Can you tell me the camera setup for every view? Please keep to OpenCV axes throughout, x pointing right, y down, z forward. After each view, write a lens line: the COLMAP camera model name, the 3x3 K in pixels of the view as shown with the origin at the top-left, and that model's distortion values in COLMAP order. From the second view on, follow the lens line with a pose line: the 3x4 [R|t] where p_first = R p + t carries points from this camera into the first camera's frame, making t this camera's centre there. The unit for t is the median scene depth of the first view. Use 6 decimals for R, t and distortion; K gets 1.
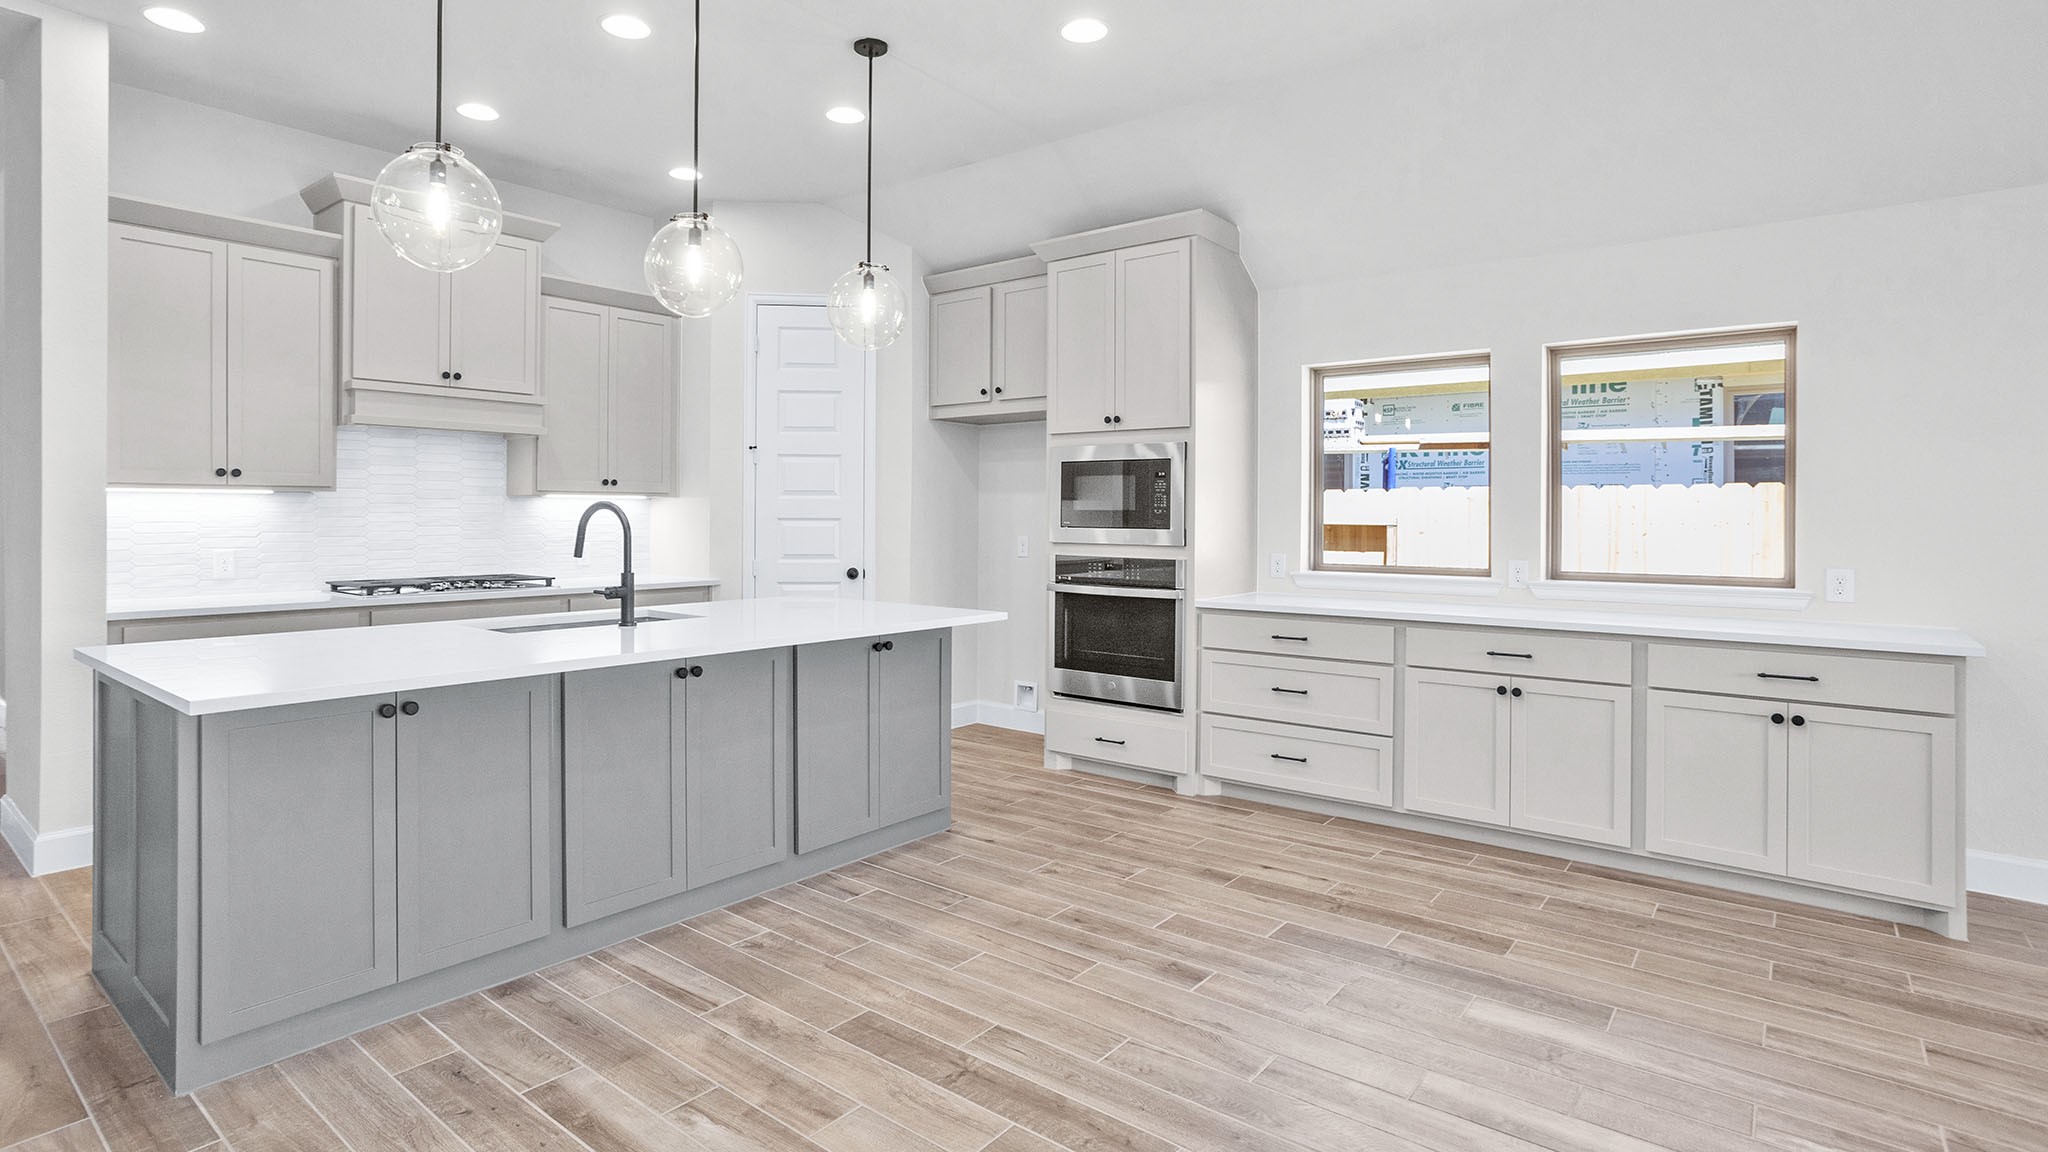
lens RADIAL K [[1014.1, 0, 973.6], [0, 1014.1, 543.2], [0, 0, 1]] dist [-0.025472, 0.002886]
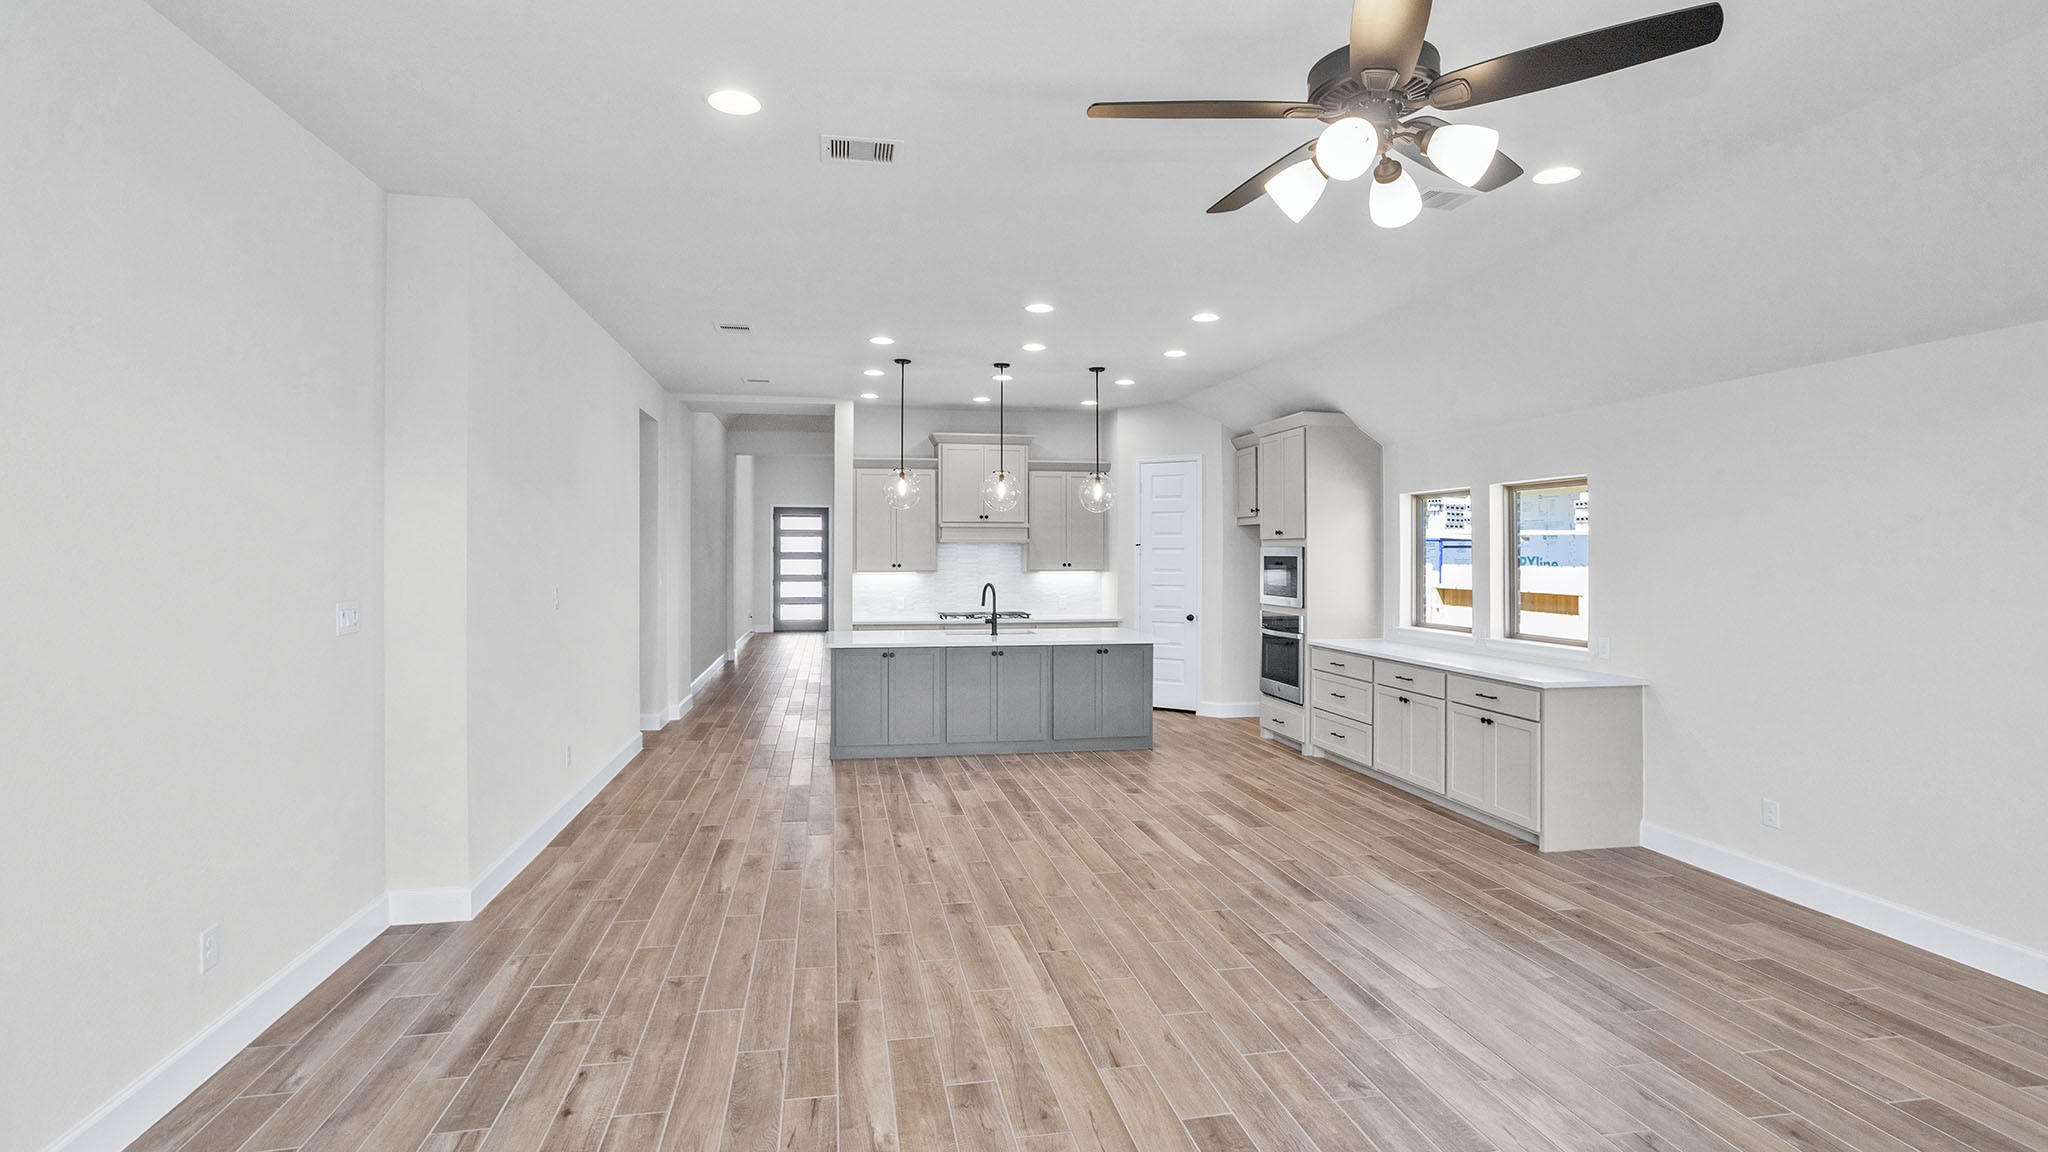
lens RADIAL K [[1014.1, 0, 1014.9], [0, 1014.1, 577.4], [0, 0, 1]] dist [-0.025472, 0.002886]
pose [[0.767780, 0.011151, -0.640617, 0.920197], [-0.014334, 0.999897, 0.000225, -0.041777], [0.640554, 0.009010, 0.767861, -0.609265]]
